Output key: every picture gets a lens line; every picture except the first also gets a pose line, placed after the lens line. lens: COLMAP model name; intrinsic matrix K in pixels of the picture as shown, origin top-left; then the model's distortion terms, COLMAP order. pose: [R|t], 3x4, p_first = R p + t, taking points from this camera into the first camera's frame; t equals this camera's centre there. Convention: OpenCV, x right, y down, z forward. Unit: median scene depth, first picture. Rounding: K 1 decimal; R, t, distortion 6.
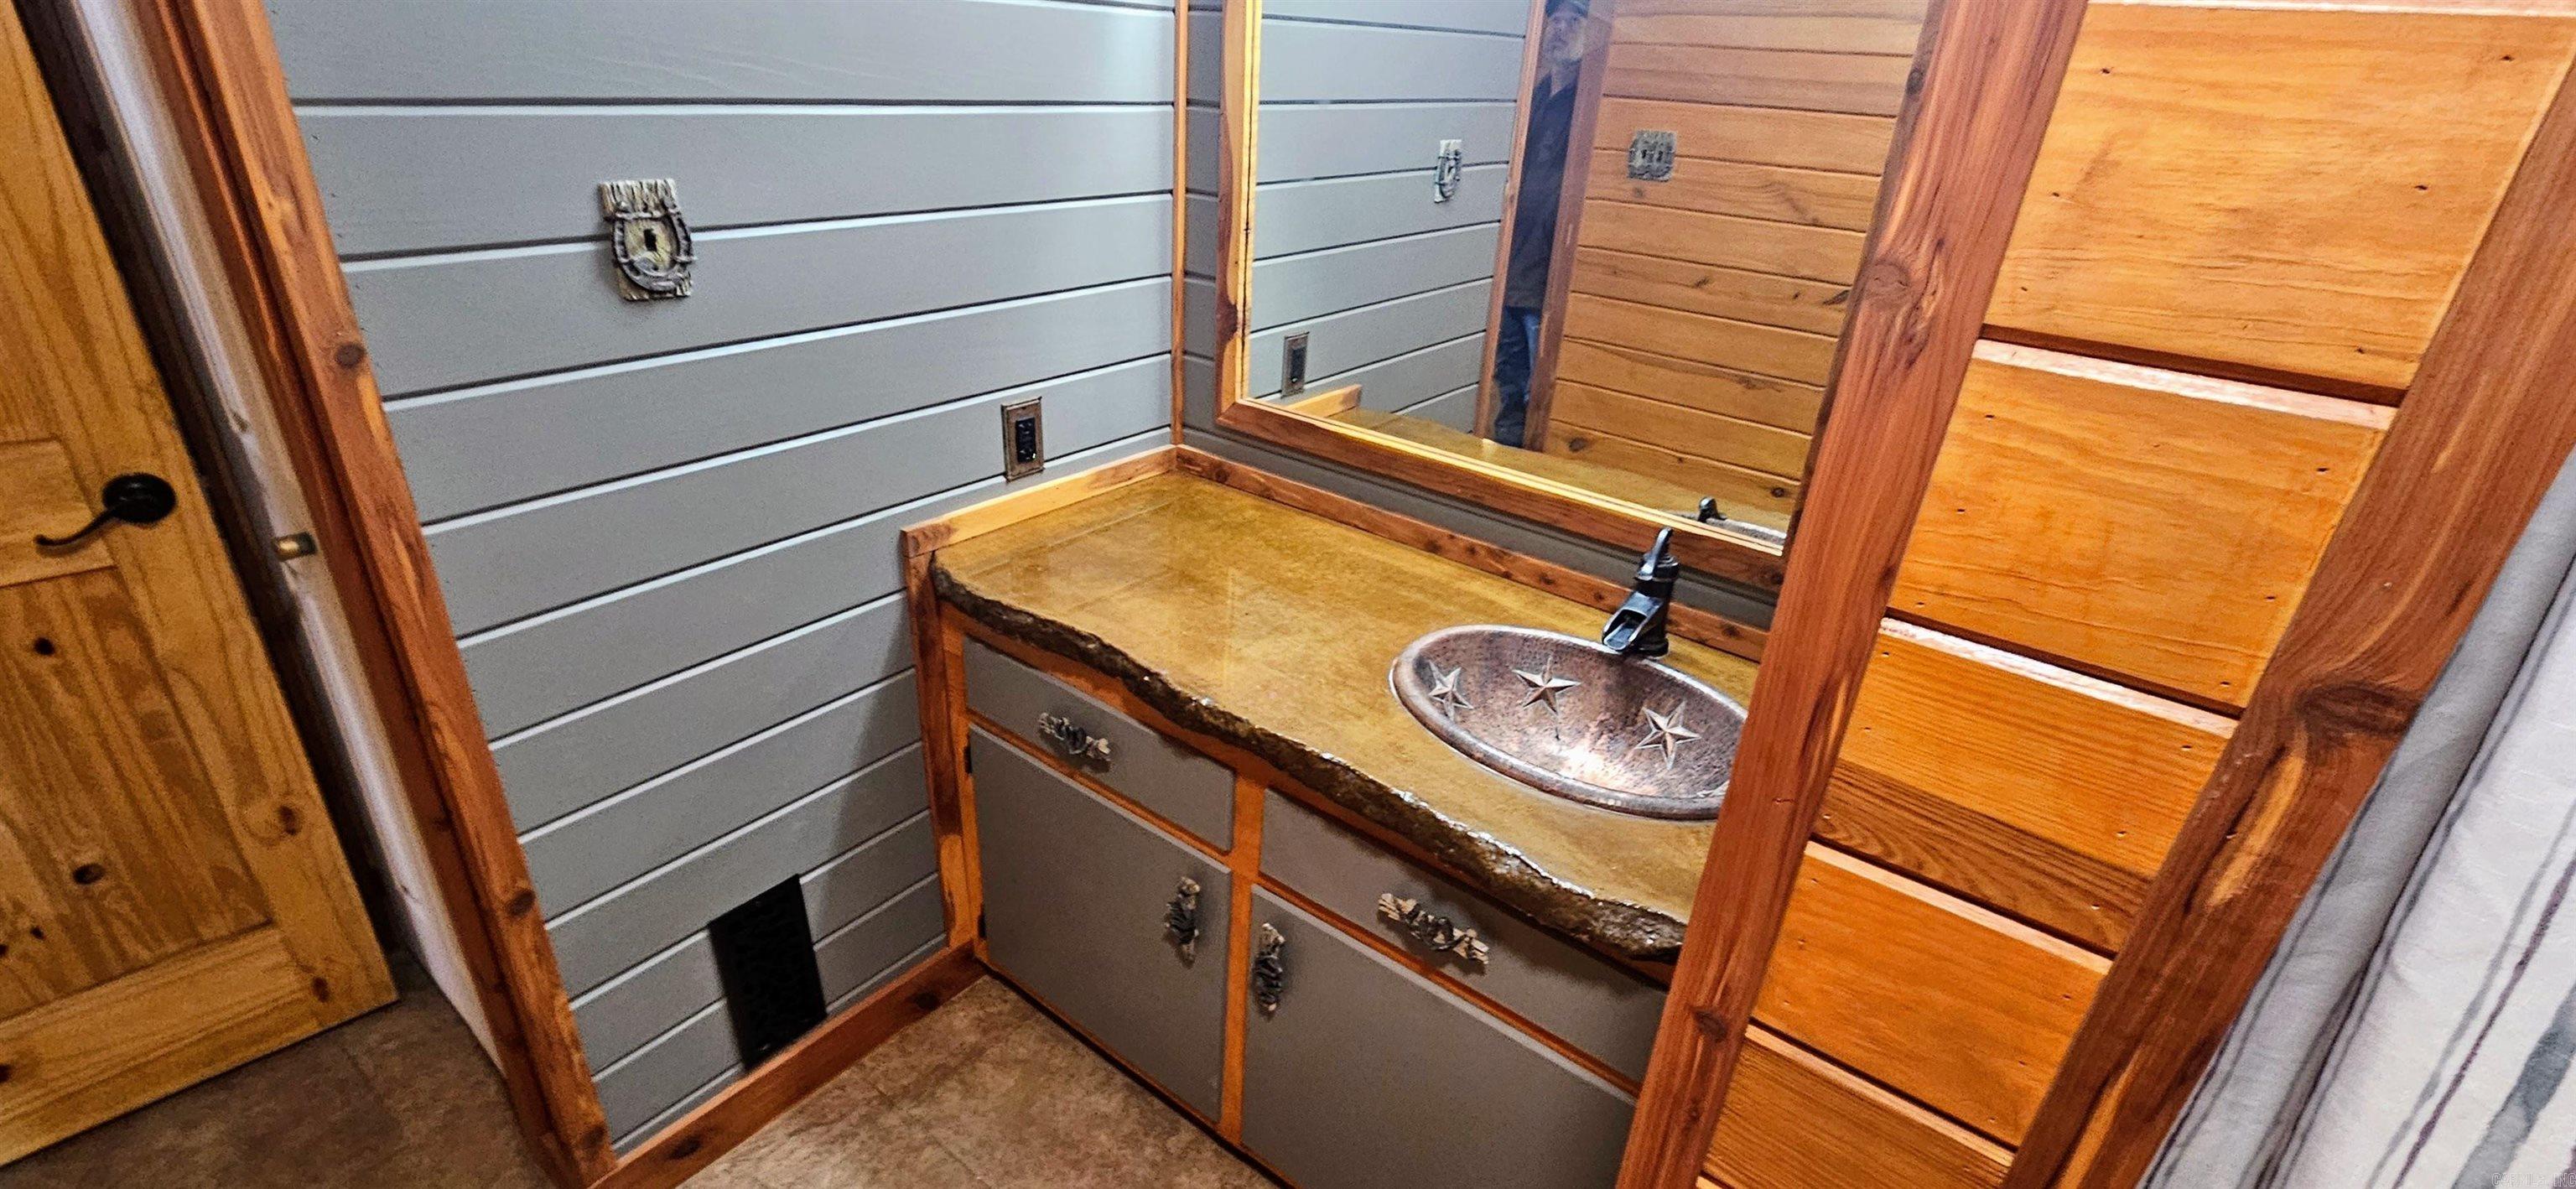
lens RADIAL K [[1130.9, 0, 1290.6], [0, 1130.9, 601.2], [0, 0, 1]] dist [0.001547, 0.000580]
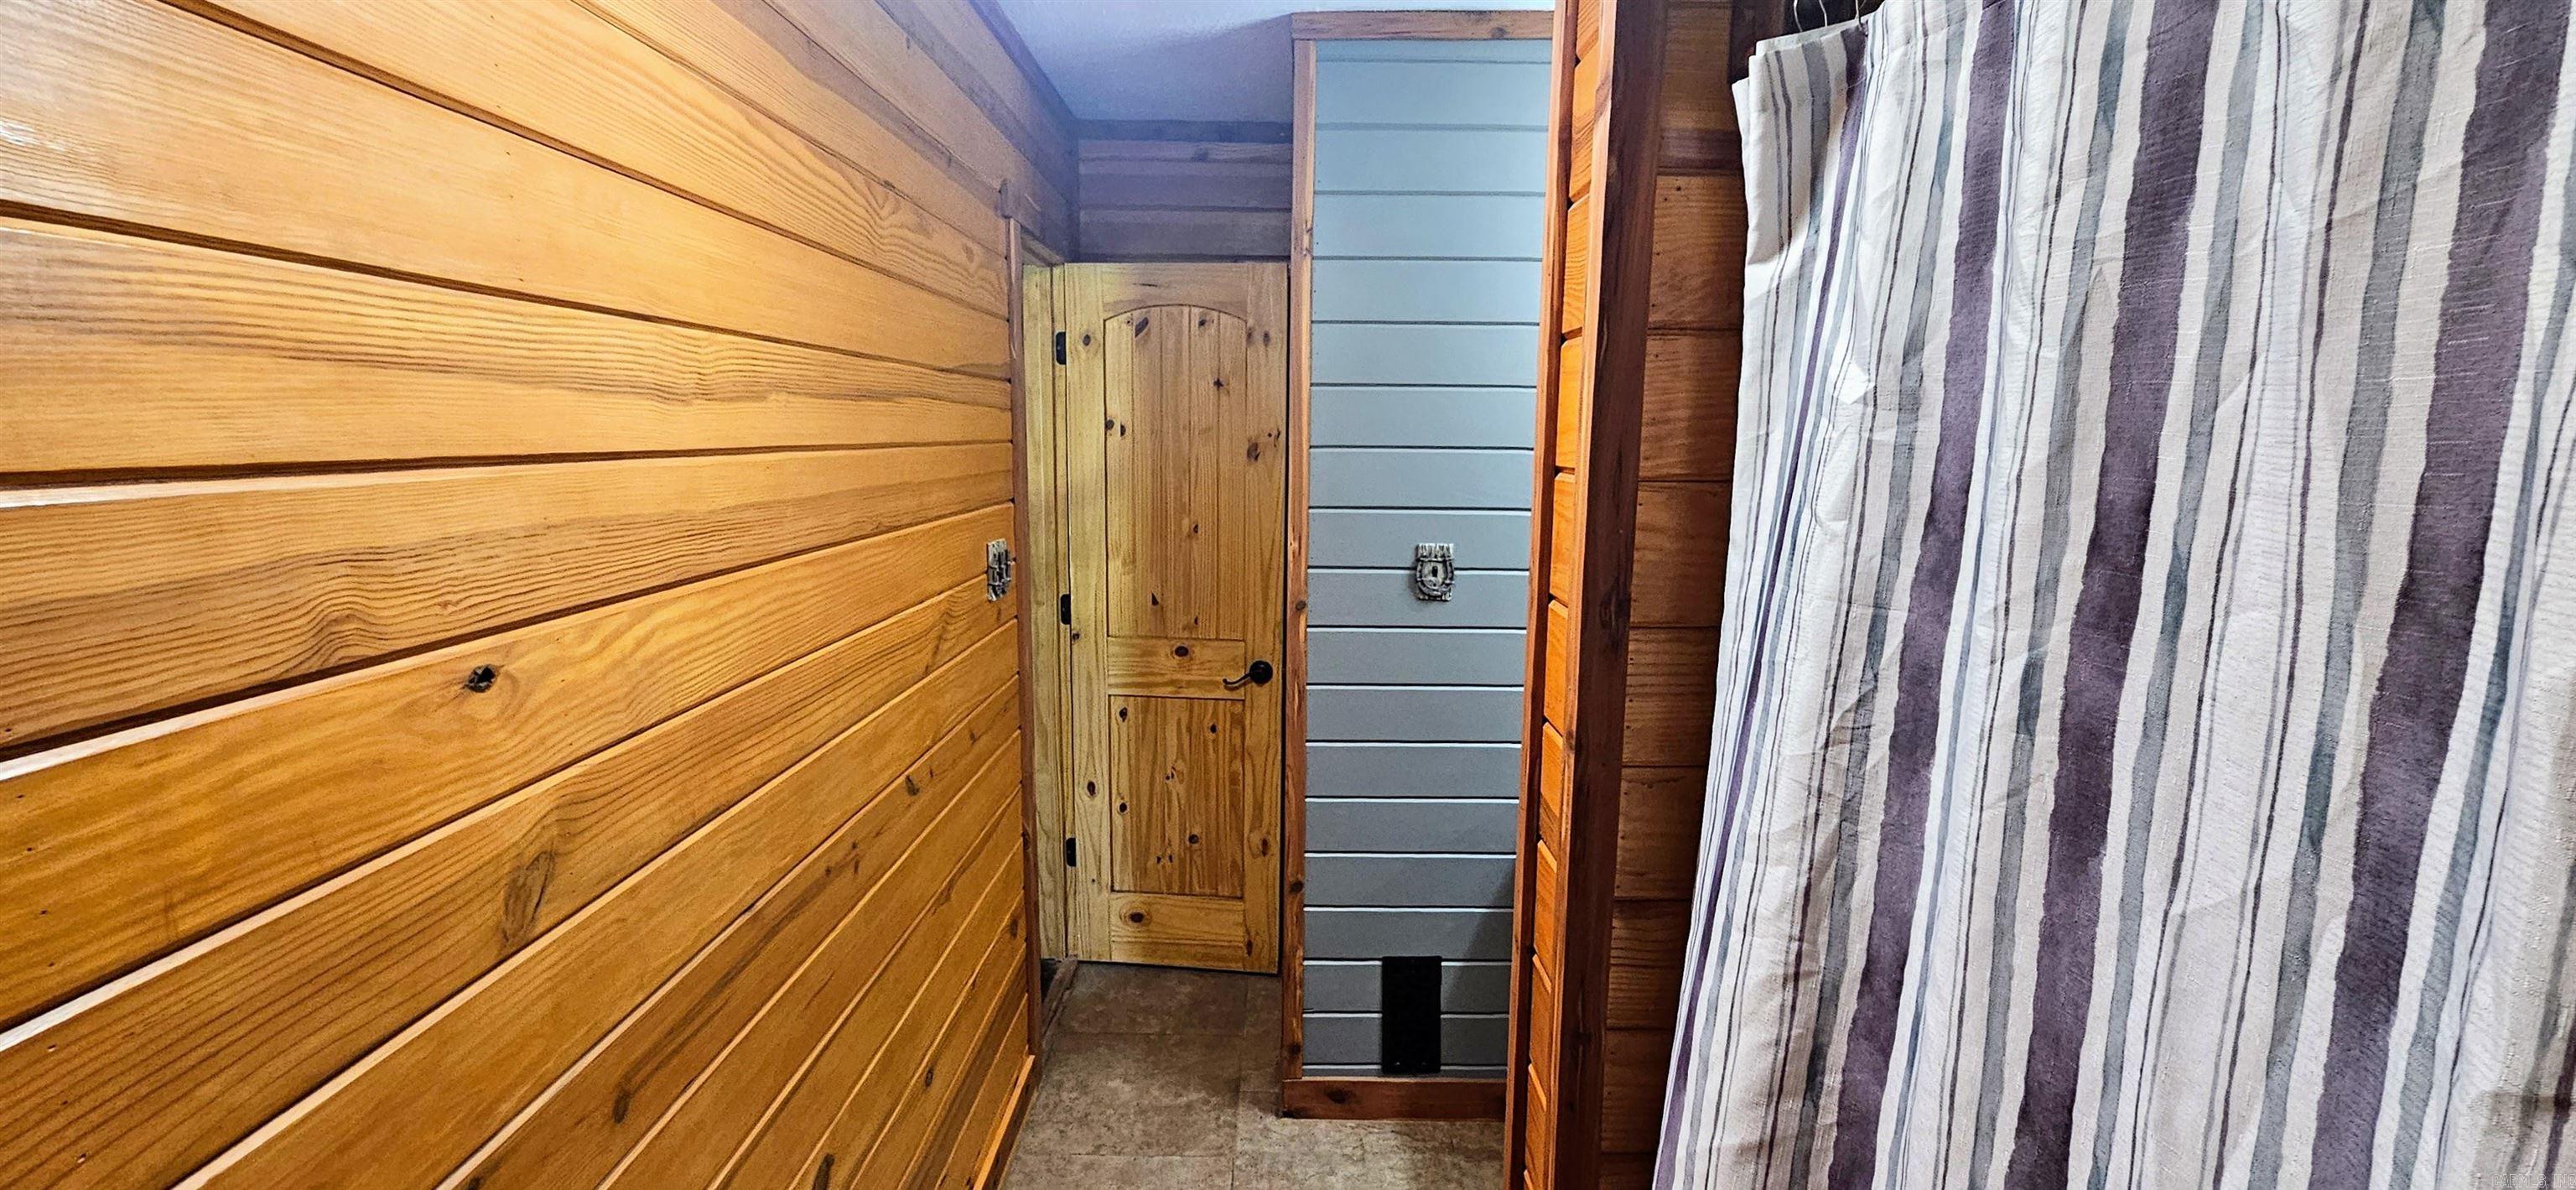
lens RADIAL K [[1058.6, 0, 1287.5], [0, 1058.6, 585.5], [0, 0, 1]] dist [-0.010839, 0.000779]
pose [[0.616855, 0.065784, -0.784323, 0.581559], [-0.326963, 0.927867, -0.179326, 0.098766], [0.715950, 0.367063, 0.593869, -0.230829]]
